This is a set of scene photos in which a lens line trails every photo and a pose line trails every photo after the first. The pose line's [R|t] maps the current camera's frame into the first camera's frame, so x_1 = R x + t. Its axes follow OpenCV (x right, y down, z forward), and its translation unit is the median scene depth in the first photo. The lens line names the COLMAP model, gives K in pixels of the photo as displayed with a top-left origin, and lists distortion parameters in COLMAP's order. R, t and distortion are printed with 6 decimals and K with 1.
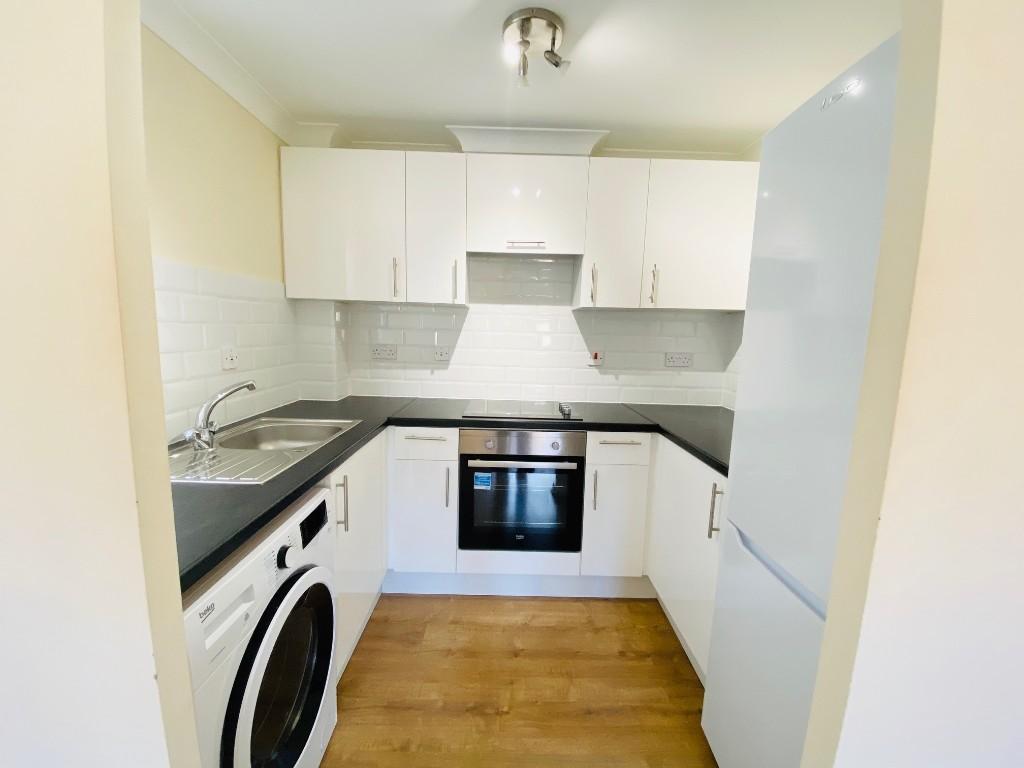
lens RADIAL K [[412.8, 0, 506.7], [0, 412.8, 388.7], [0, 0, 1]] dist [0.026293, -0.028554]
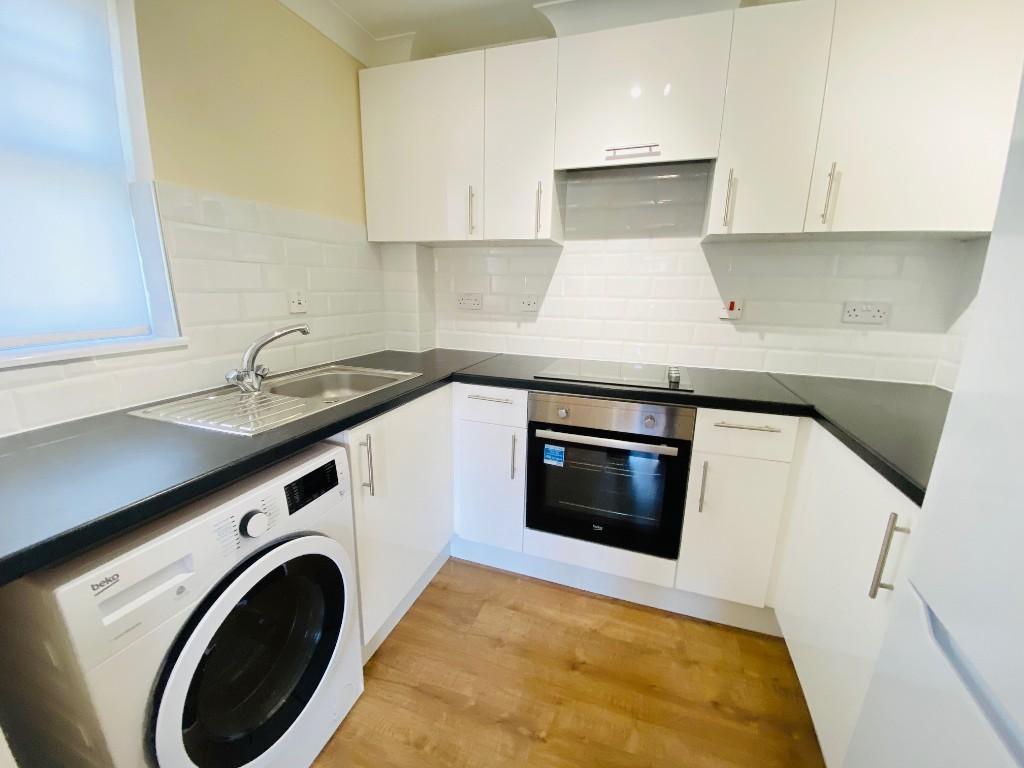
lens RADIAL K [[412.8, 0, 506.7], [0, 412.8, 388.7], [0, 0, 1]] dist [0.026293, -0.028554]
pose [[0.942989, 0.069440, -0.325499, 0.113216], [-0.038778, 0.994255, 0.099766, 0.011125], [0.330557, -0.081456, 0.940264, 0.200137]]
